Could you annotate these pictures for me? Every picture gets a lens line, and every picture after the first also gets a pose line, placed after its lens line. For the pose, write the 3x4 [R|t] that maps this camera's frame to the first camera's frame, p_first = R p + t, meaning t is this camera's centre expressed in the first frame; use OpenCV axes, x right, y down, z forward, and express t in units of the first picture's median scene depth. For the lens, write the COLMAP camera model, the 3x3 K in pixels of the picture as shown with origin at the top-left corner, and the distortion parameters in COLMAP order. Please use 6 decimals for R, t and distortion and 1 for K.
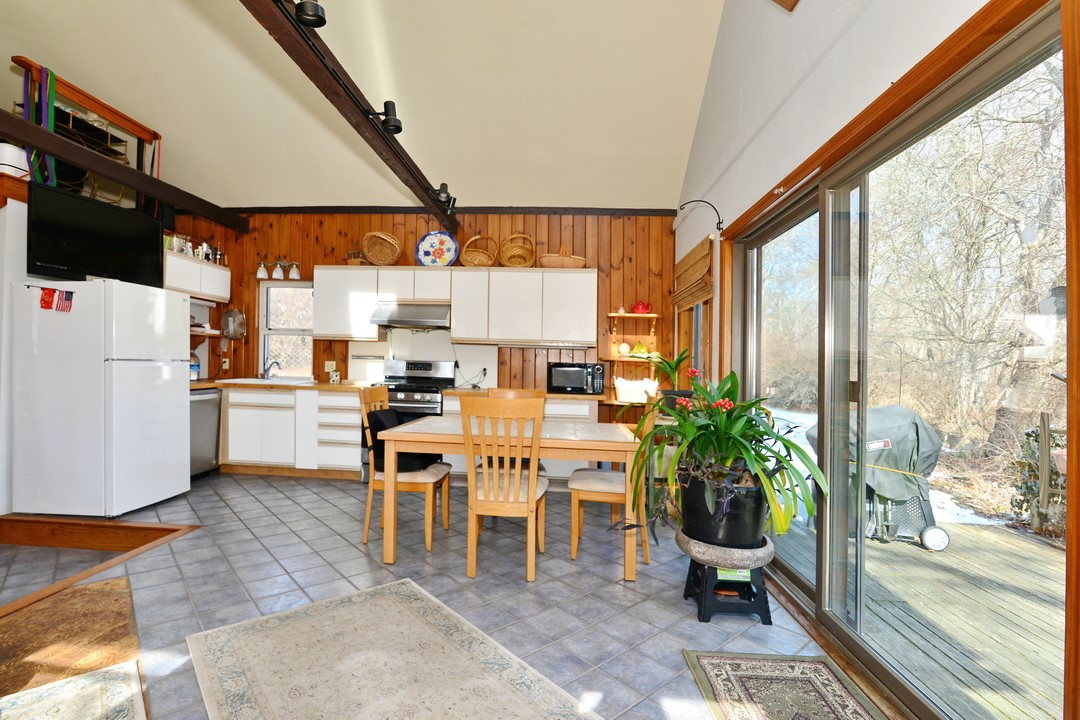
lens RADIAL K [[505.6, 0, 530.7], [0, 505.6, 361.9], [0, 0, 1]] dist [-0.027240, 0.004922]
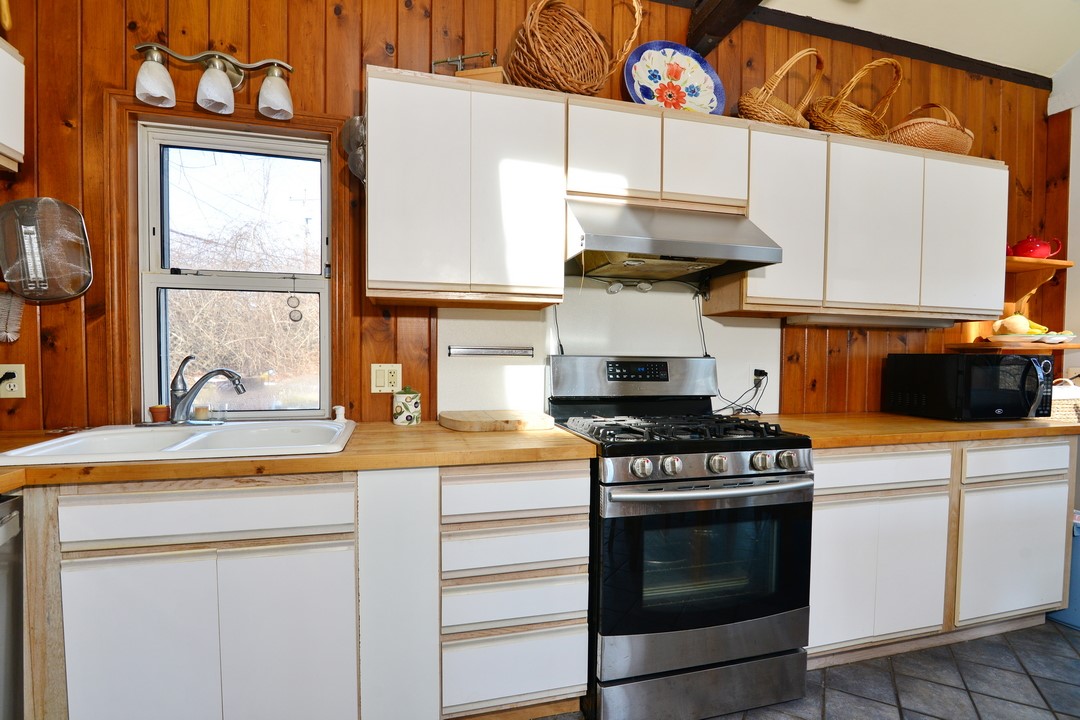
lens RADIAL K [[505.6, 0, 547.0], [0, 505.6, 362.9], [0, 0, 1]] dist [-0.027240, 0.004922]
pose [[0.944200, -0.027264, 0.328244, -0.416940], [0.019908, 0.999470, 0.025750, -0.009053], [-0.328772, -0.017779, 0.944242, 0.638188]]
